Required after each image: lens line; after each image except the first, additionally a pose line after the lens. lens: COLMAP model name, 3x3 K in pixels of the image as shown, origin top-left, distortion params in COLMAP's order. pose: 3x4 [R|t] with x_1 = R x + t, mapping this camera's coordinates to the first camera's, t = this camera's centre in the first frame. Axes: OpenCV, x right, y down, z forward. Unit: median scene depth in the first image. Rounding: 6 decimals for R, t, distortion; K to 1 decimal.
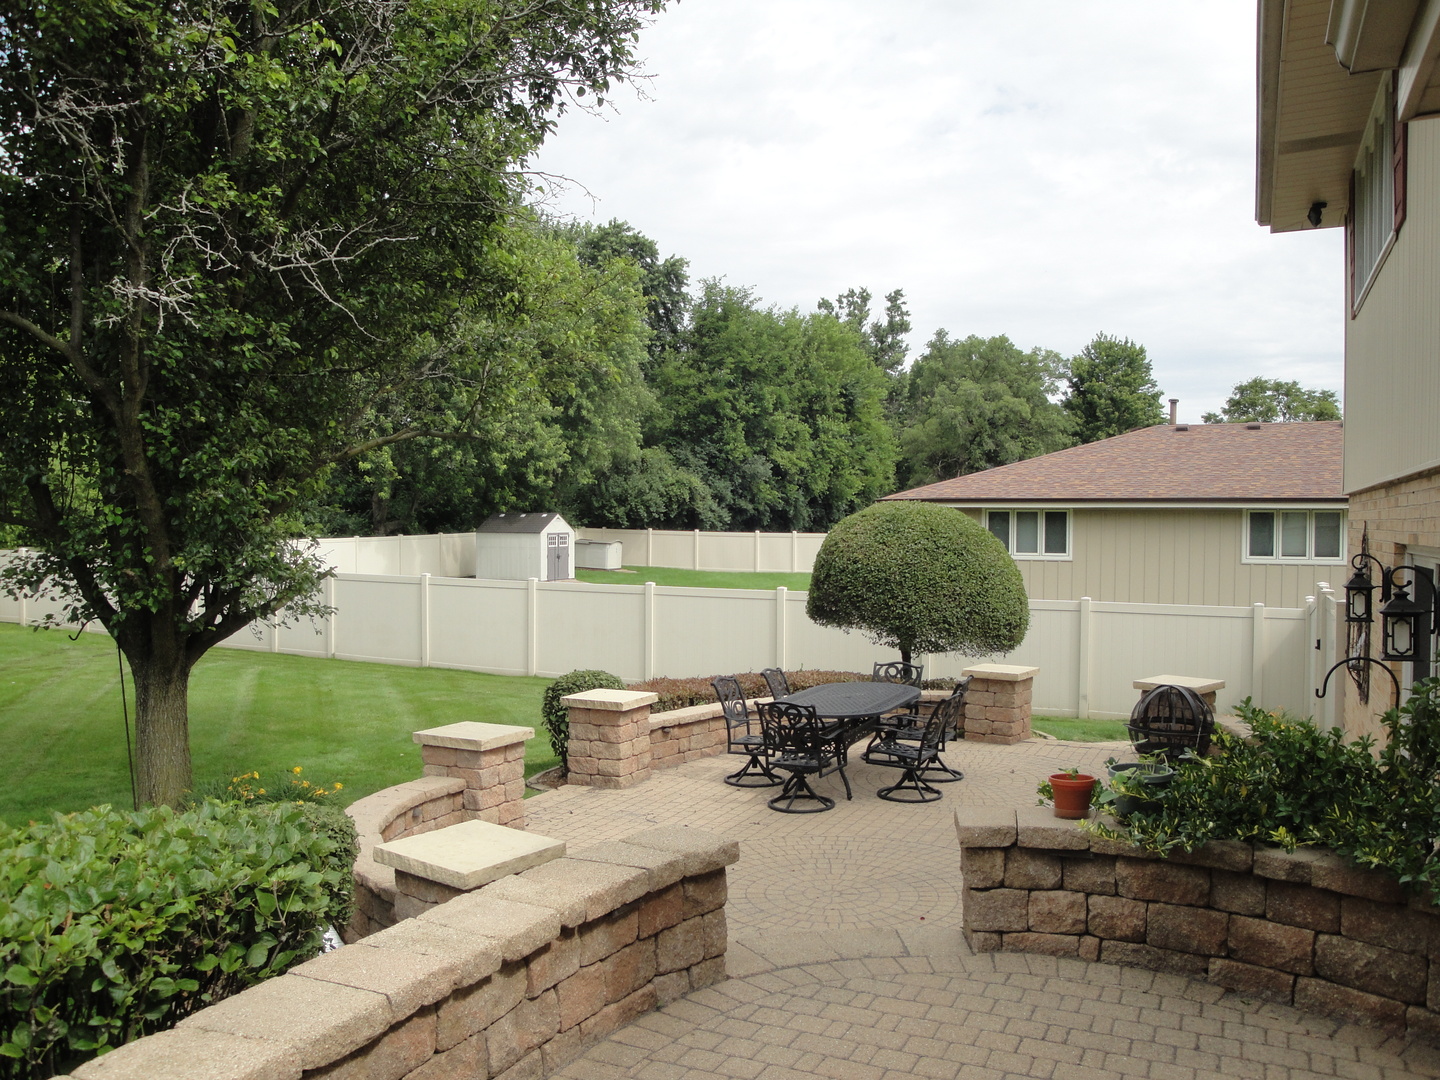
lens RADIAL K [[1174.5, 0, 712.1], [0, 1174.5, 550.6], [0, 0, 1]] dist [-0.165014, 0.136448]
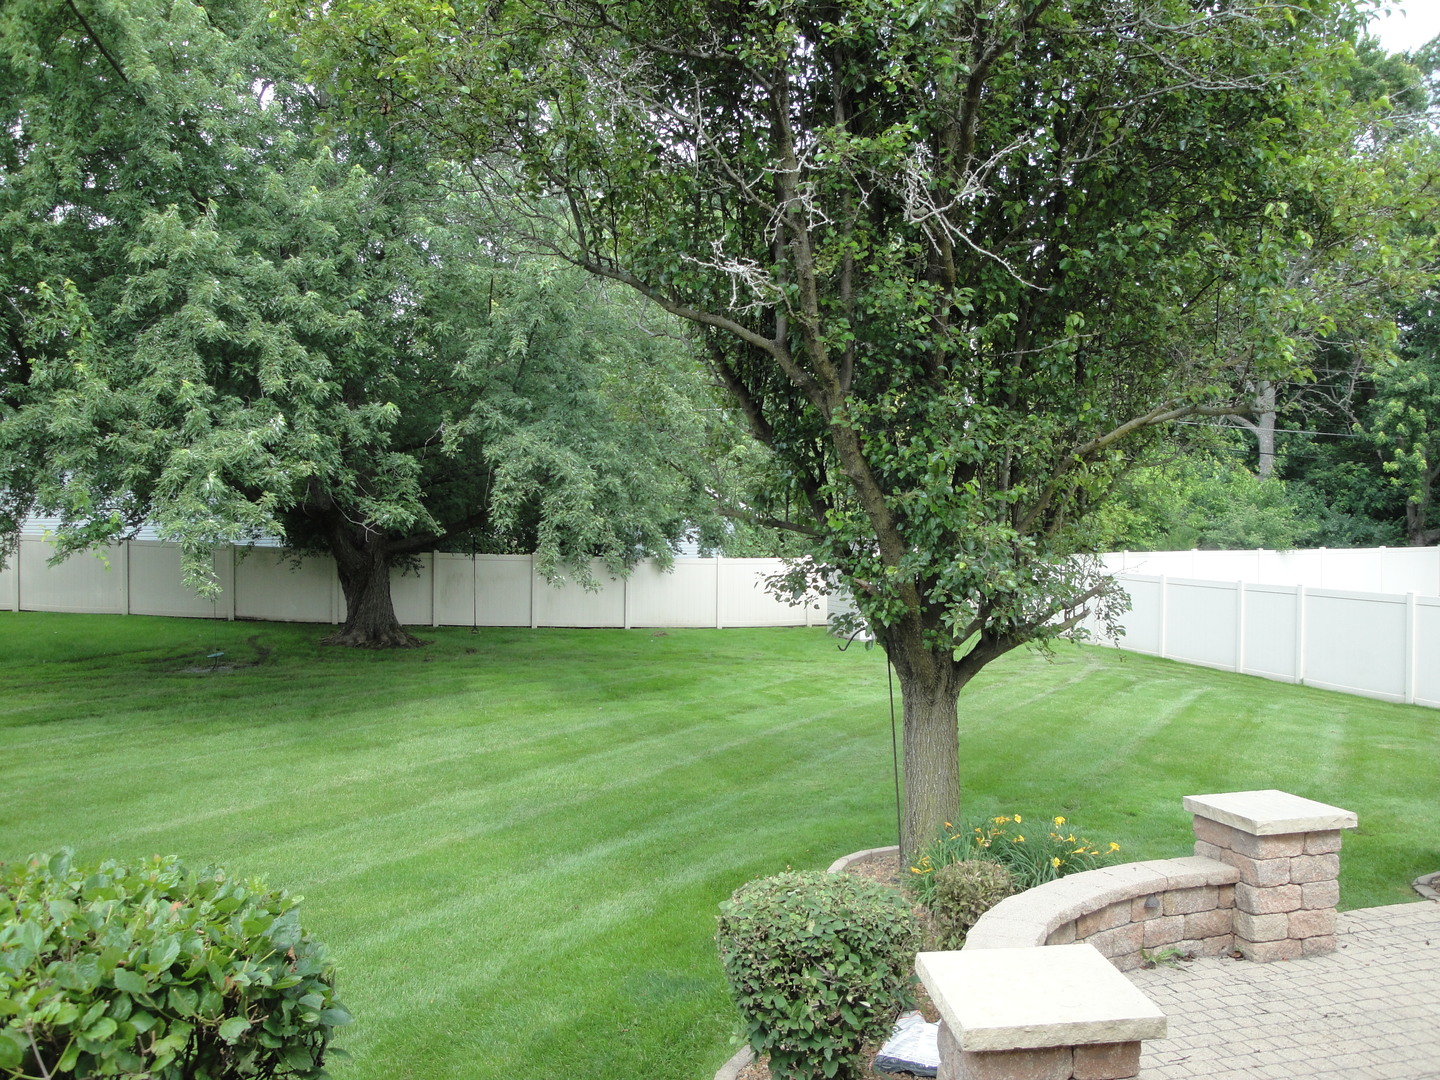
lens RADIAL K [[1174.5, 0, 712.4], [0, 1174.5, 551.1], [0, 0, 1]] dist [-0.165014, 0.136448]
pose [[0.639918, 0.007813, -0.768403, 0.049214], [-0.013862, 0.999903, -0.001376, -0.000960], [0.768318, 0.011532, 0.639964, 0.101794]]
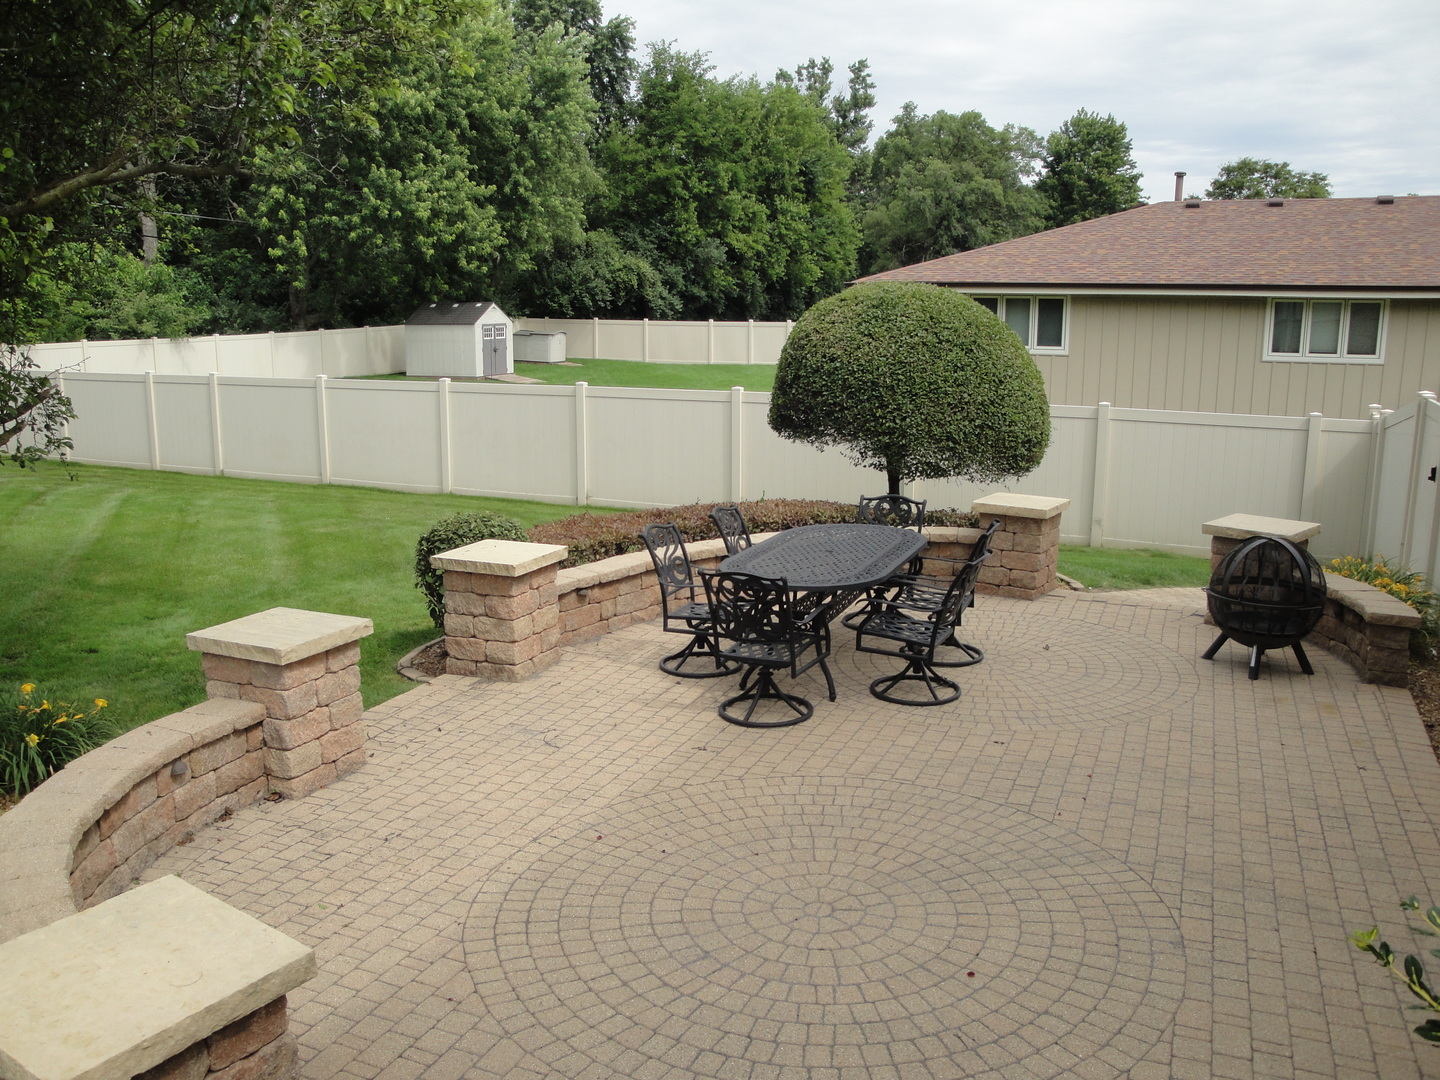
lens RADIAL K [[1174.5, 0, 699.8], [0, 1174.5, 549.8], [0, 0, 1]] dist [-0.165014, 0.136448]
pose [[0.999607, -0.009510, 0.026376, 0.007938], [0.004700, 0.984242, 0.176765, -0.002154], [-0.027642, -0.176572, 0.983900, 0.136630]]
